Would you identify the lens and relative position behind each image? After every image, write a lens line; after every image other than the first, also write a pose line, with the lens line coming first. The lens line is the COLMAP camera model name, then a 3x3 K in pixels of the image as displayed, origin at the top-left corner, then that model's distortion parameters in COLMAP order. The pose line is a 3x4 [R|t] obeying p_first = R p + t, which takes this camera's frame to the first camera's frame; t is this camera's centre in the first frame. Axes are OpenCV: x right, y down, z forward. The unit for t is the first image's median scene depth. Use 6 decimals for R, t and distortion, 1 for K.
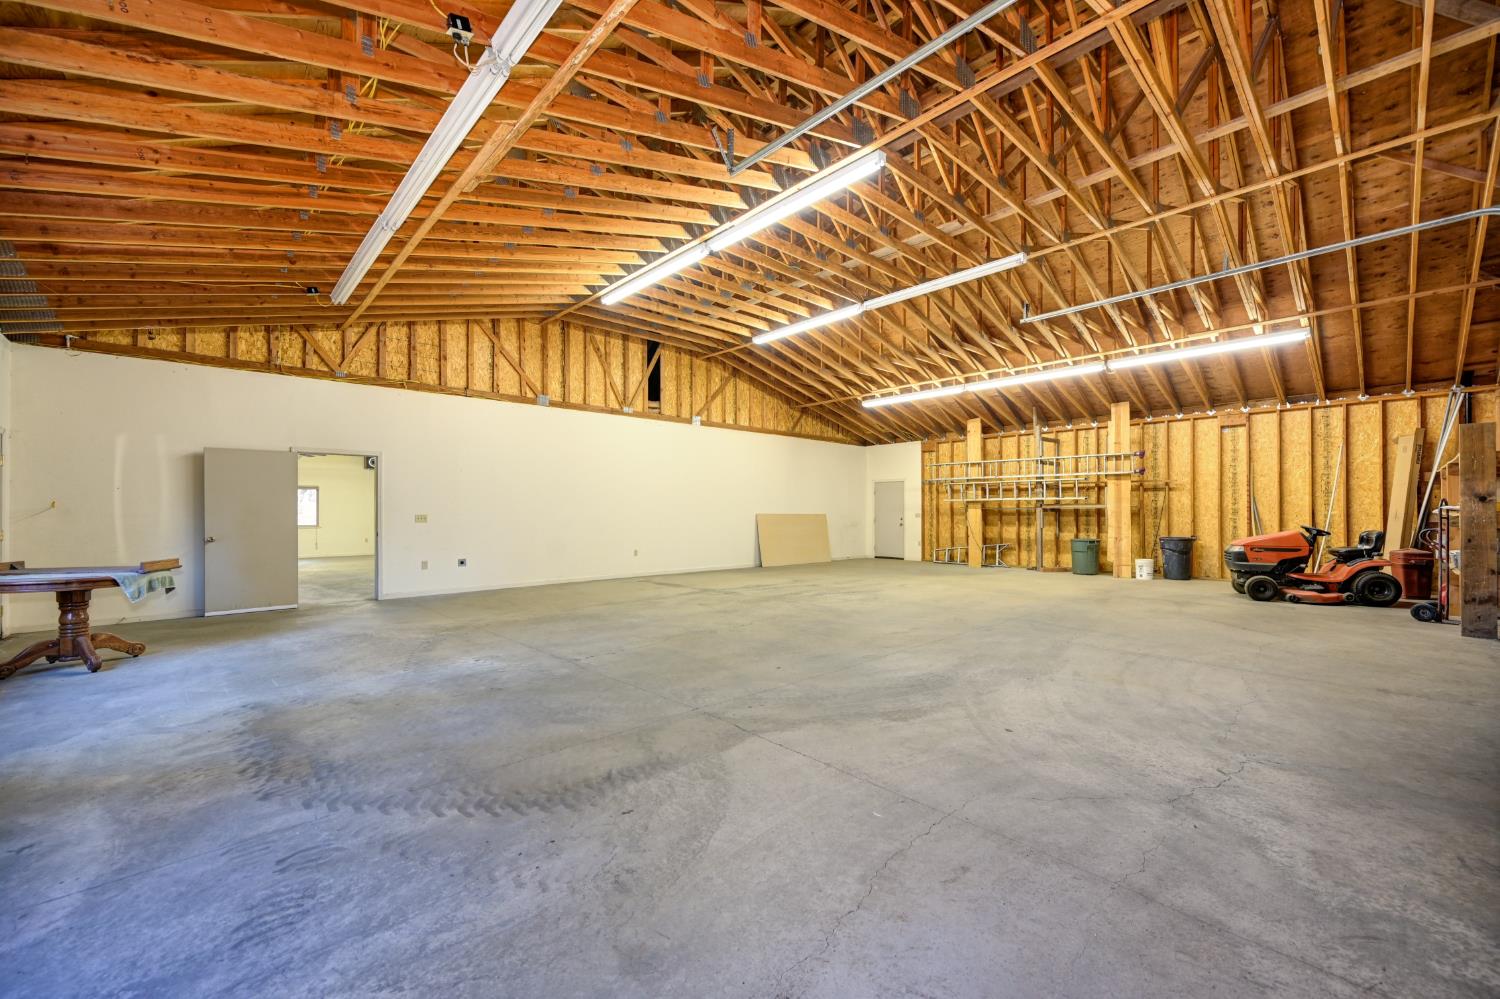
lens RADIAL K [[596.1, 0, 746.0], [0, 596.1, 507.7], [0, 0, 1]] dist [-0.001415, 0.000266]
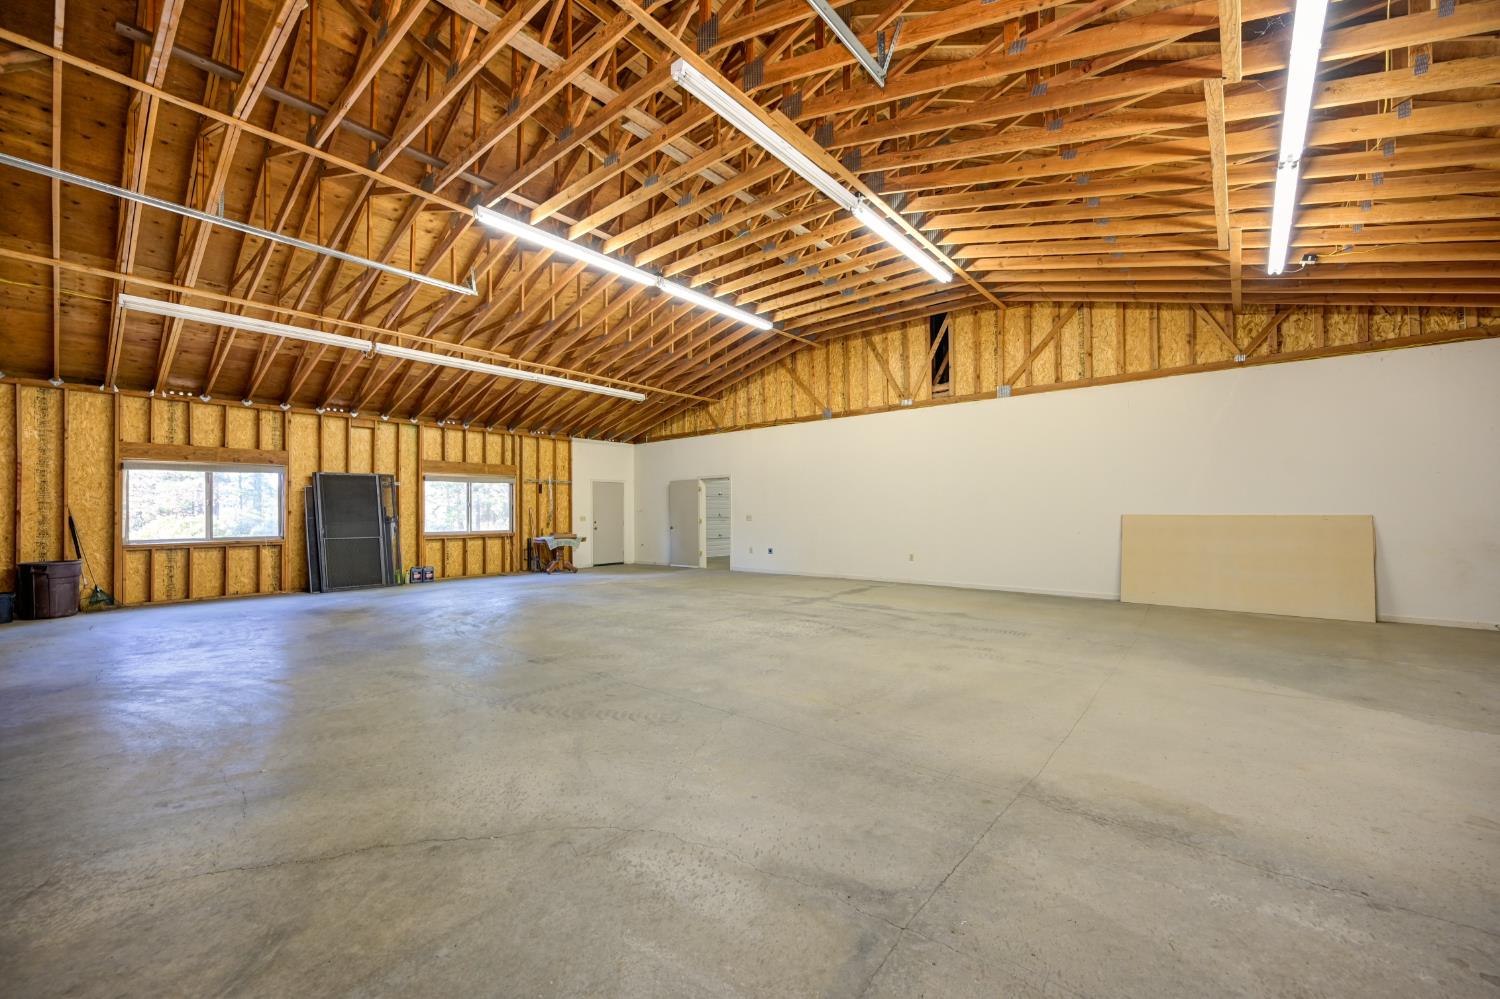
lens RADIAL K [[596.1, 0, 746.6], [0, 596.1, 508.8], [0, 0, 1]] dist [-0.001415, 0.000266]
pose [[0.120319, -0.005464, -0.992720, 0.666805], [0.014496, 0.999888, -0.003746, 0.000982], [0.992629, -0.013940, 0.120385, 0.619238]]
